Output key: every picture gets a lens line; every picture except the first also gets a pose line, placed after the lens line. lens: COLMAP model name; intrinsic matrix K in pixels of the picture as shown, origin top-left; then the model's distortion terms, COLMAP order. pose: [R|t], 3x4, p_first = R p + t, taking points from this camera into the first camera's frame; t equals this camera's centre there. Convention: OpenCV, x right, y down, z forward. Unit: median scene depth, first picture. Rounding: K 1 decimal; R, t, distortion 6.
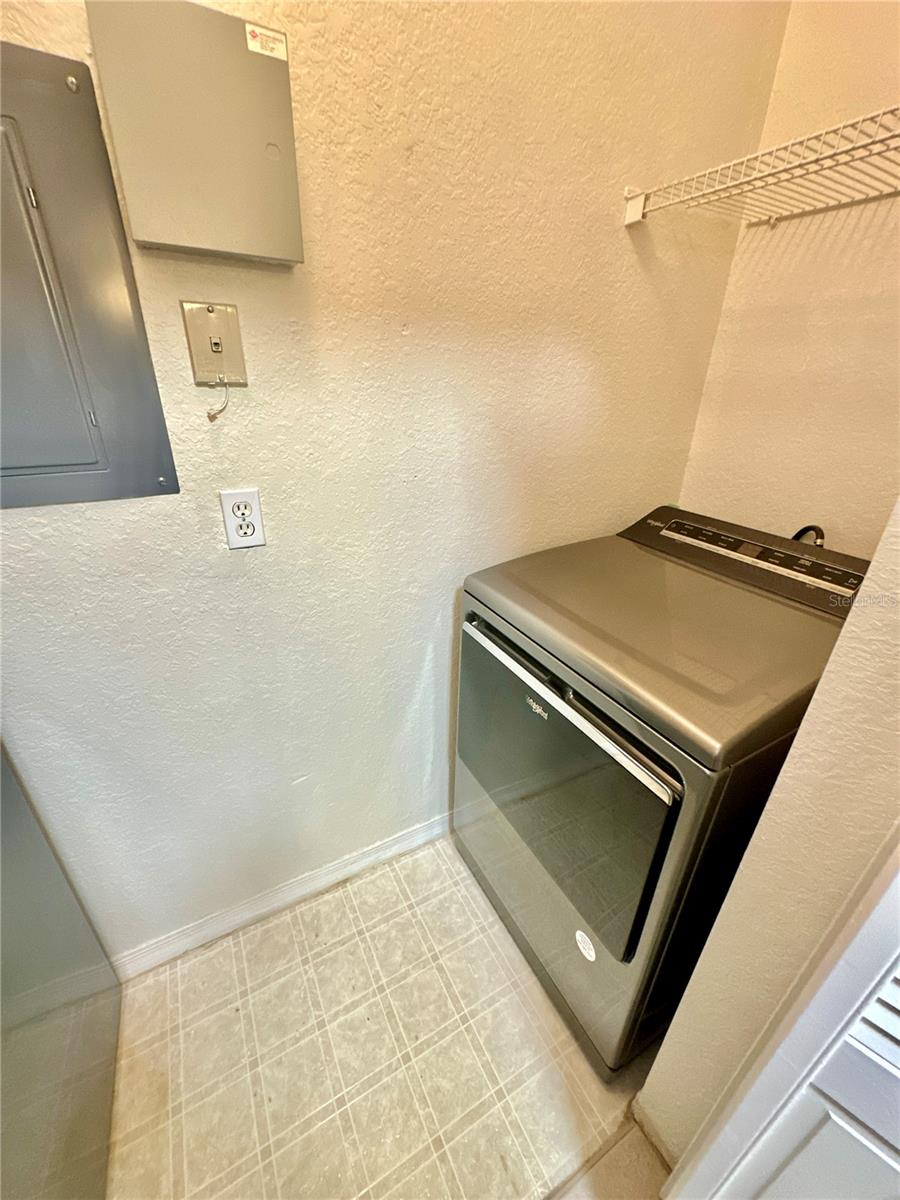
lens RADIAL K [[478.2, 0, 449.7], [0, 478.2, 601.4], [0, 0, 1]] dist [-0.002538, 0.000604]
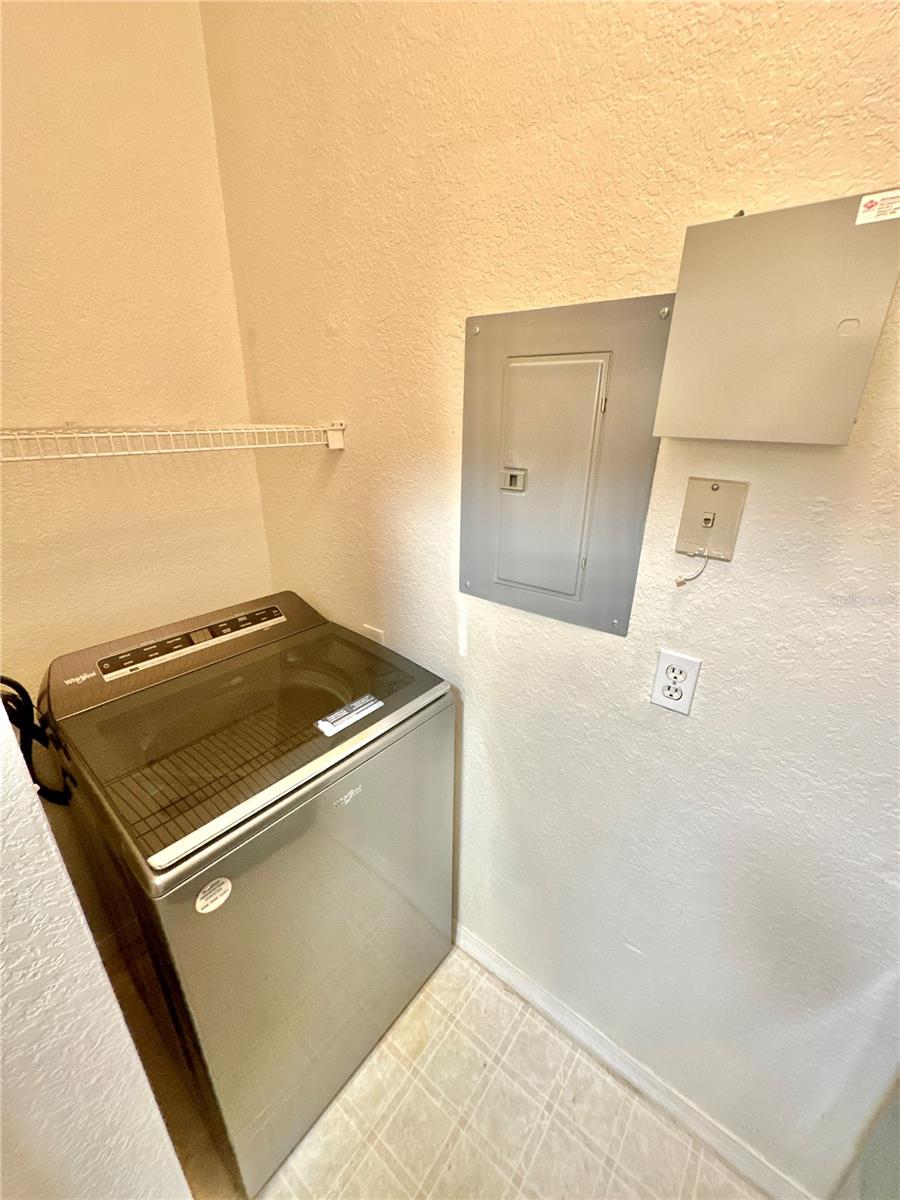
lens RADIAL K [[478.2, 0, 449.7], [0, 478.2, 601.4], [0, 0, 1]] dist [-0.002538, 0.000604]
pose [[0.396885, 0.317860, -0.861073, 0.152571], [-0.395241, 0.905877, 0.152225, -0.291349], [0.828412, 0.279915, 0.485160, 0.141708]]
